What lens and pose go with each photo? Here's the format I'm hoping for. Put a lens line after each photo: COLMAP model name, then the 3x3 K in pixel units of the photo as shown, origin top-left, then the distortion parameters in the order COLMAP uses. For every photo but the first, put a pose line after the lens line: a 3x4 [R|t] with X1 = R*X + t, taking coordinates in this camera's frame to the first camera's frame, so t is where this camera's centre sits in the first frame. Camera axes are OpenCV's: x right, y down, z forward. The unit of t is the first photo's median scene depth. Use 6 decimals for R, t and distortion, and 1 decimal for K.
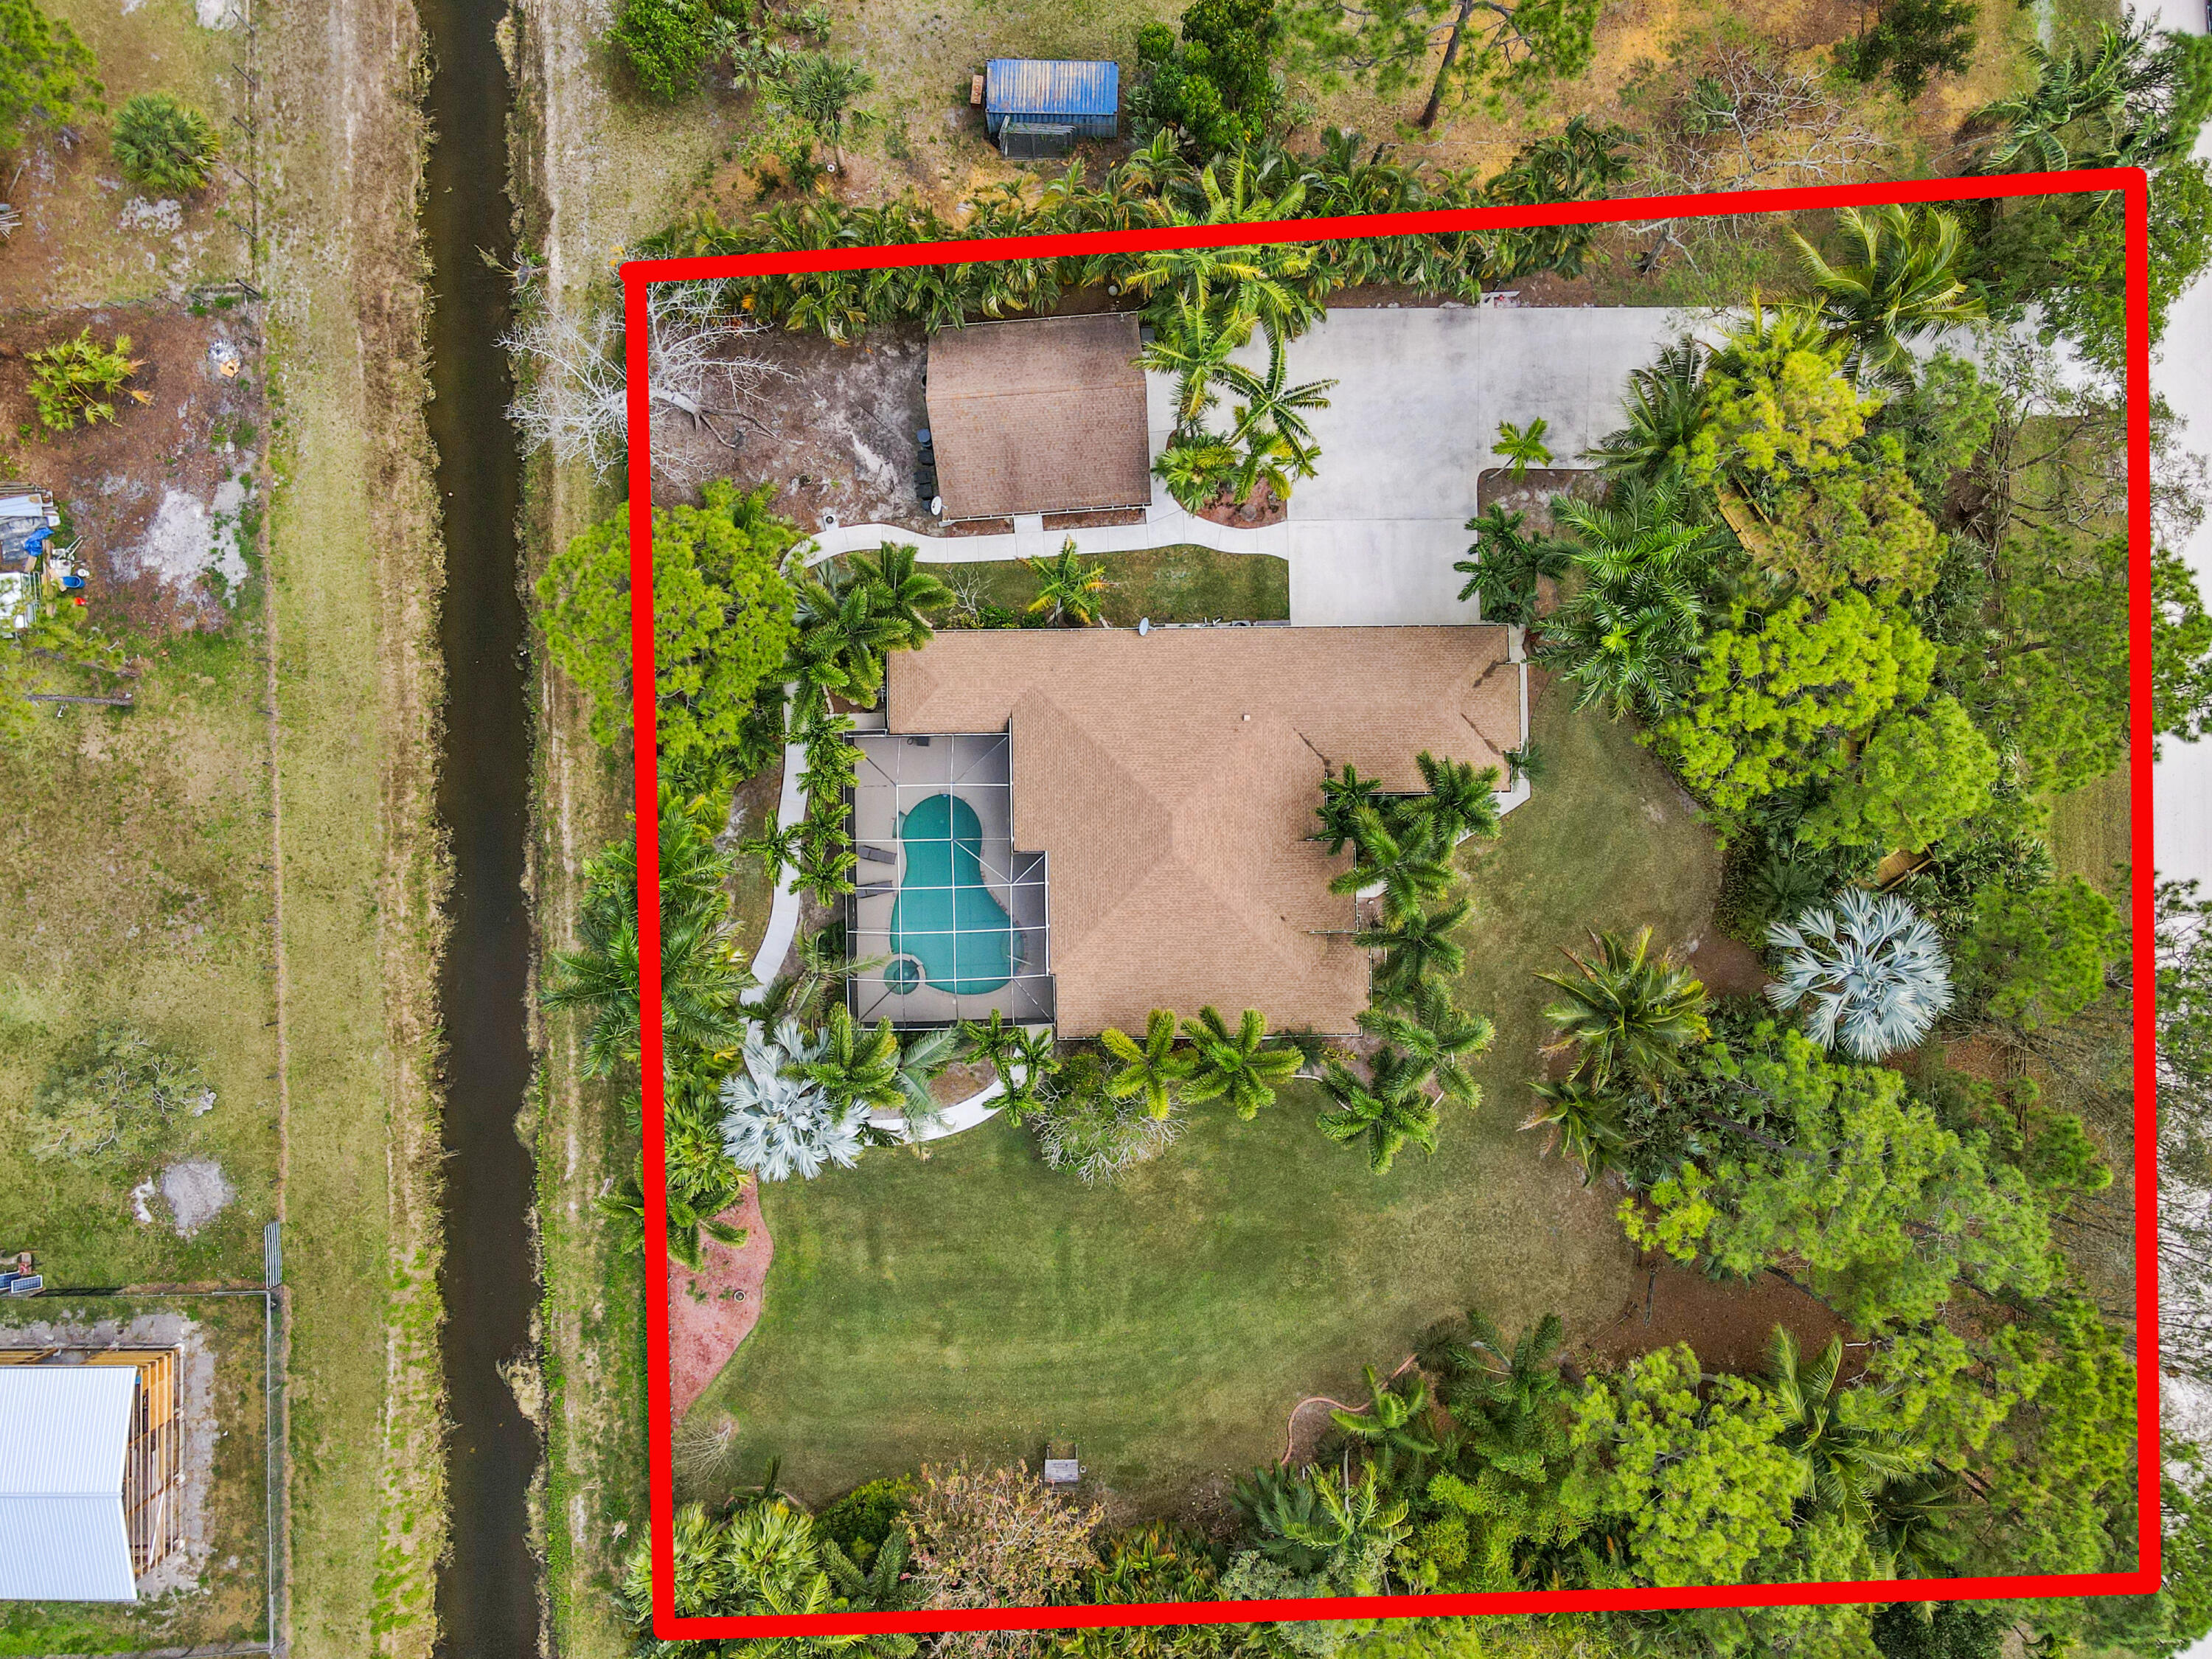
lens RADIAL K [[1677.5, 0, 1106.0], [0, 1677.5, 829.5], [0, 0, 1]] dist [0.010972, 0.004963]
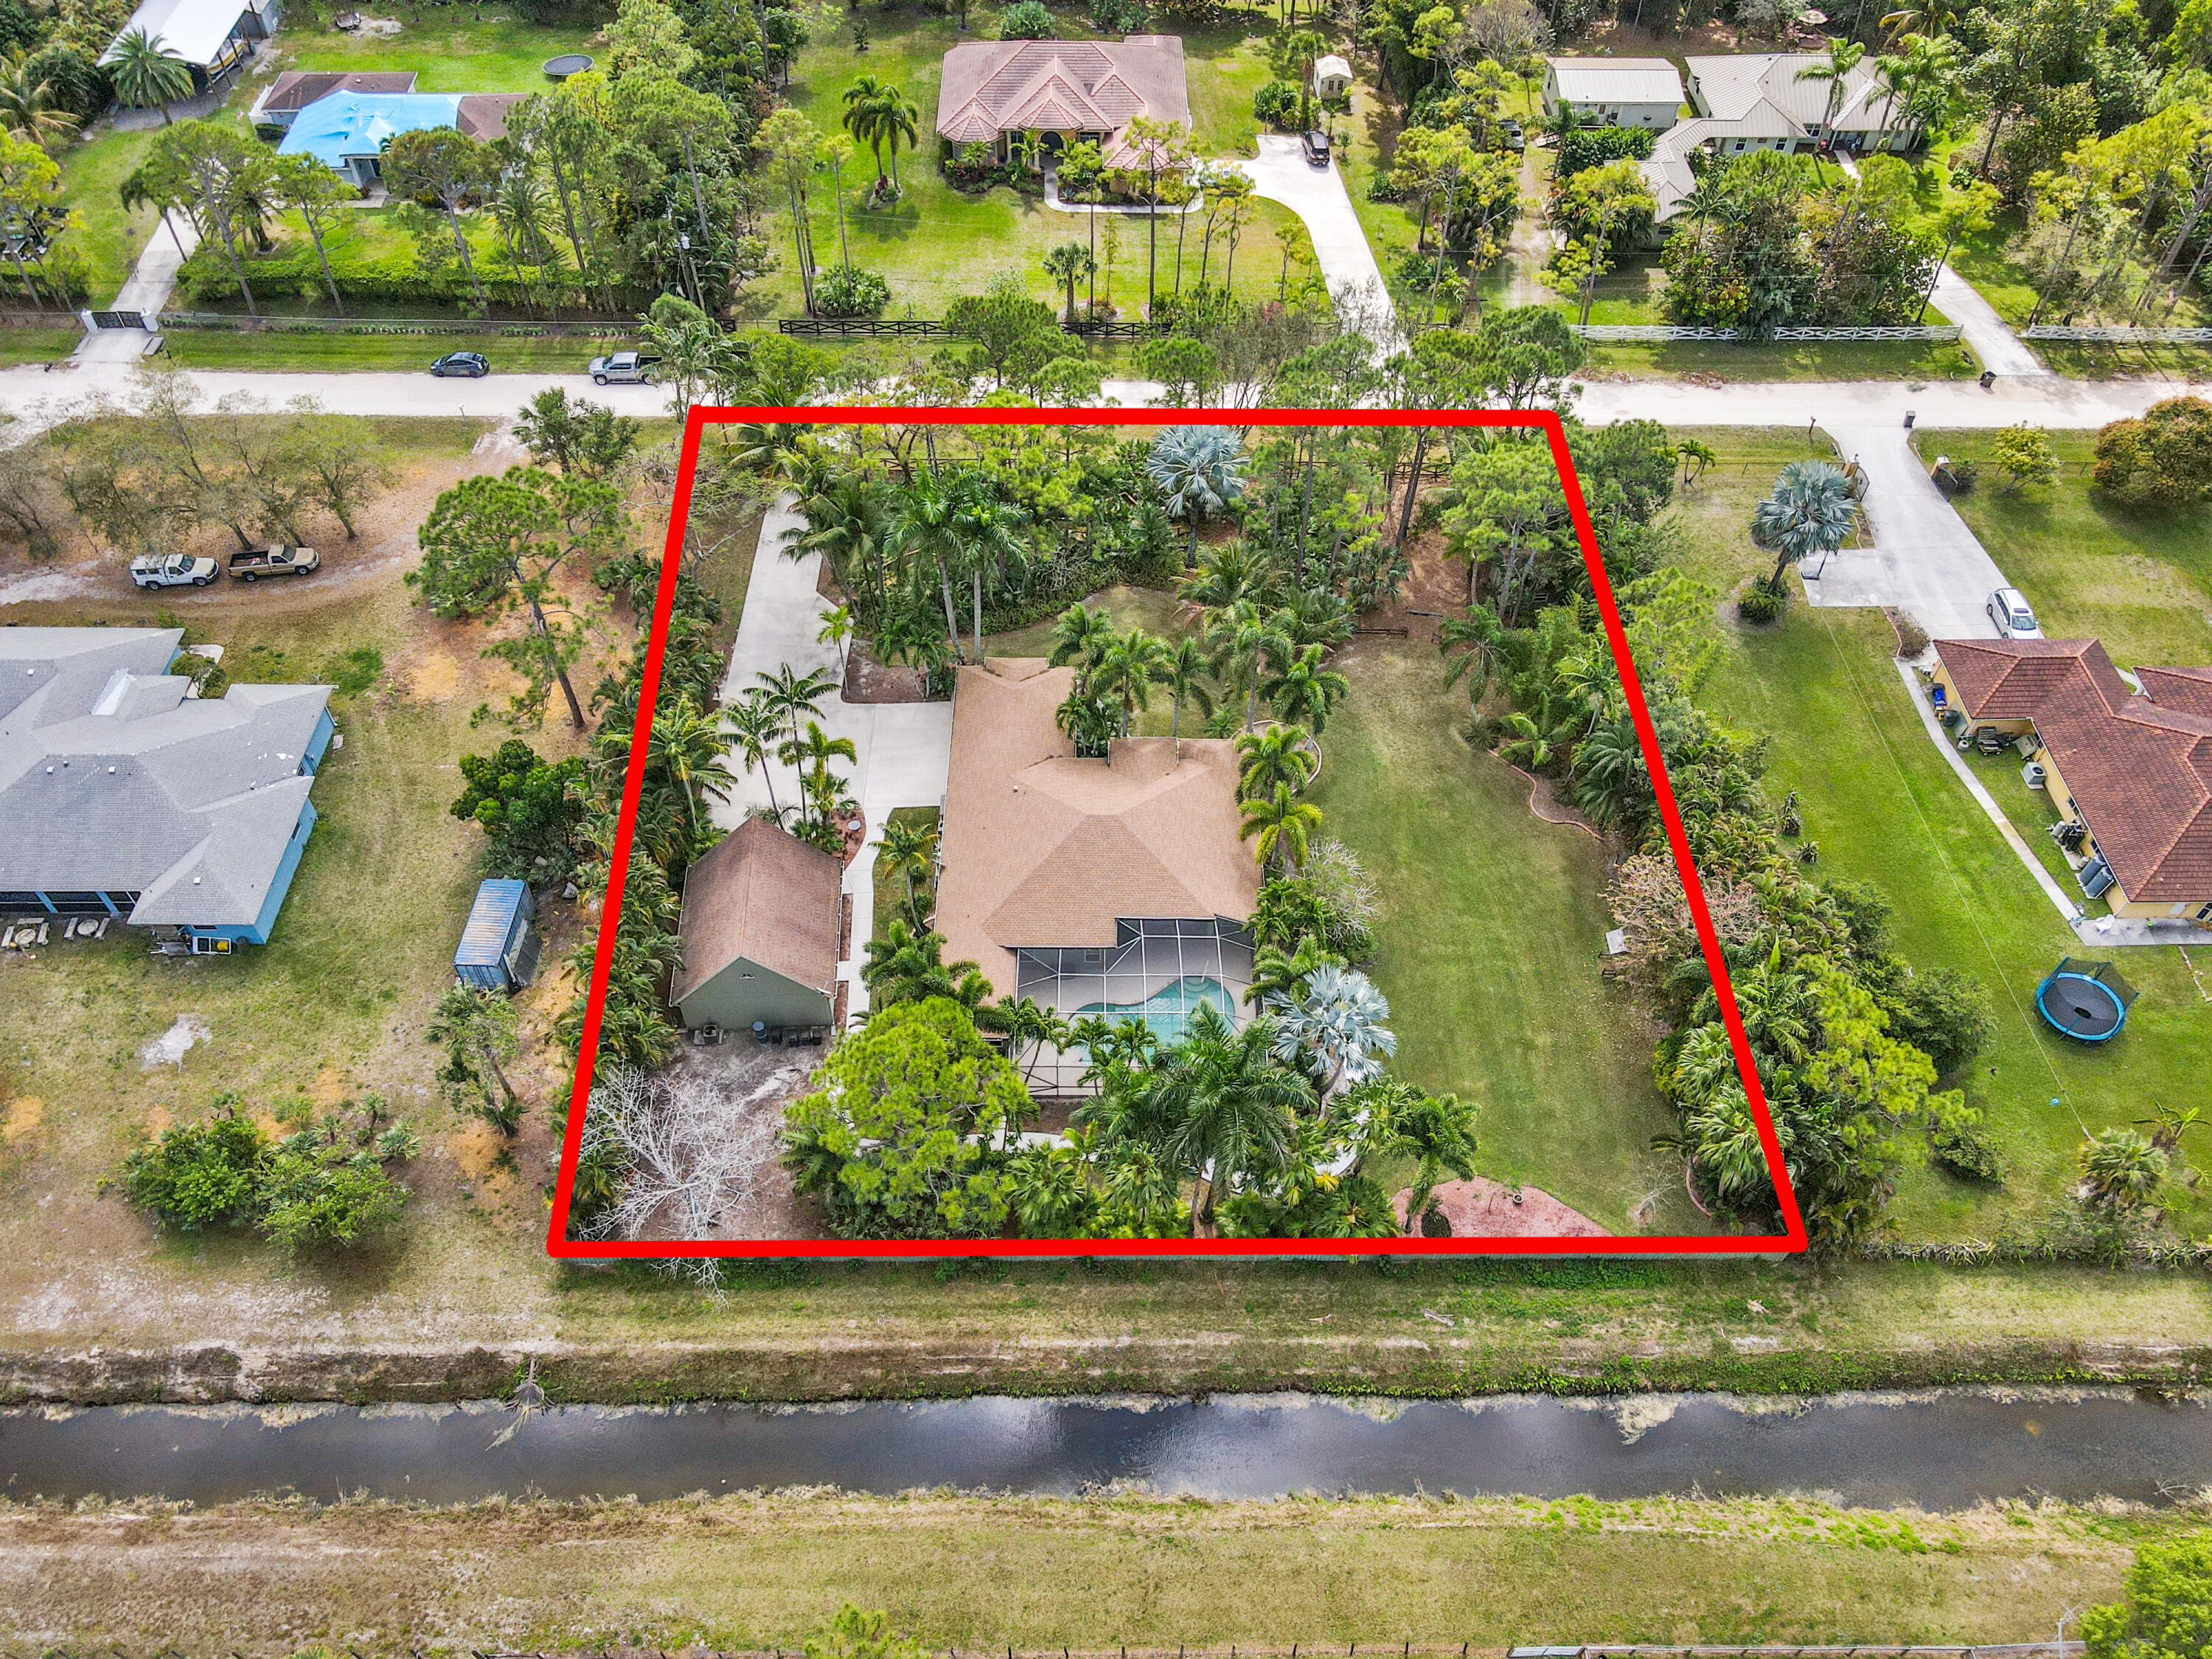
lens RADIAL K [[1609.0, 0, 1106.0], [0, 1609.0, 829.5], [0, 0, 1]] dist [0.021035, 0.003019]
pose [[0.014484, -0.774082, 0.632919, -0.703135], [0.999652, 0.025159, 0.007895, -0.005236], [-0.022035, 0.632585, 0.774177, 0.039683]]
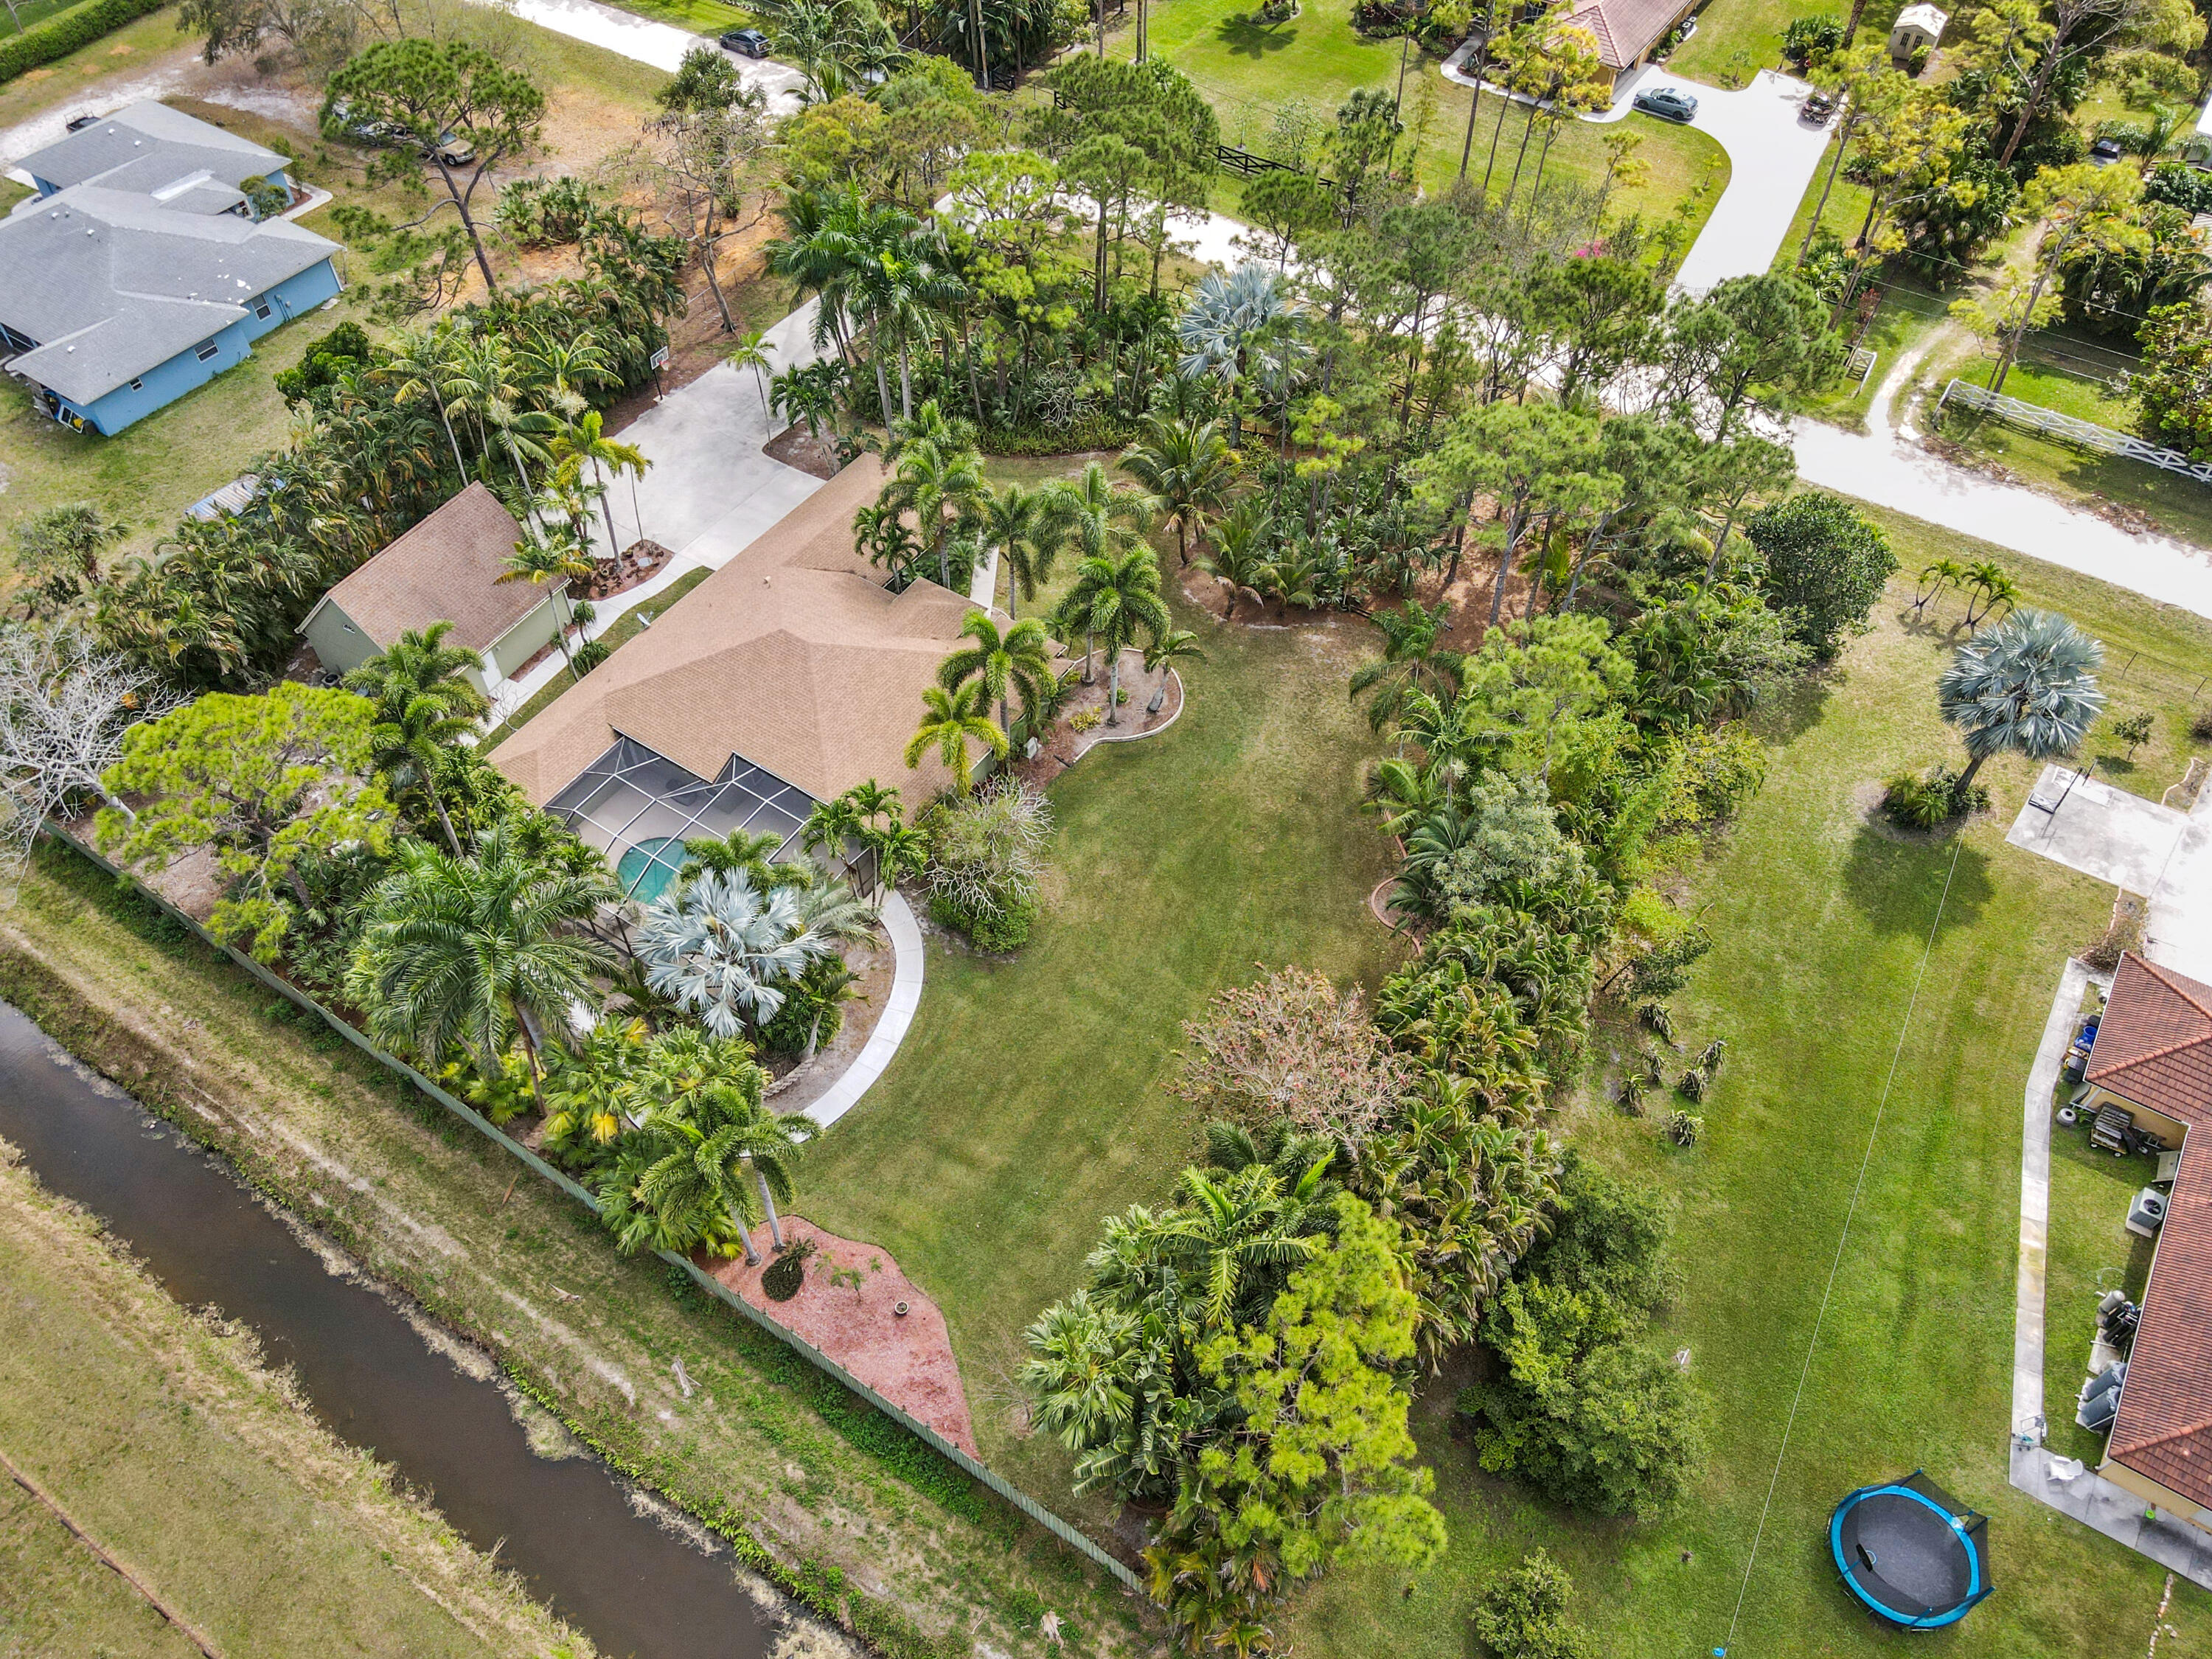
lens RADIAL K [[1609.0, 0, 1106.0], [0, 1609.0, 829.5], [0, 0, 1]] dist [0.021035, 0.003019]
pose [[0.568719, -0.640832, 0.515648, -0.409575], [0.822525, 0.445617, -0.353381, 0.523056], [-0.003323, 0.625108, 0.780531, 0.275905]]
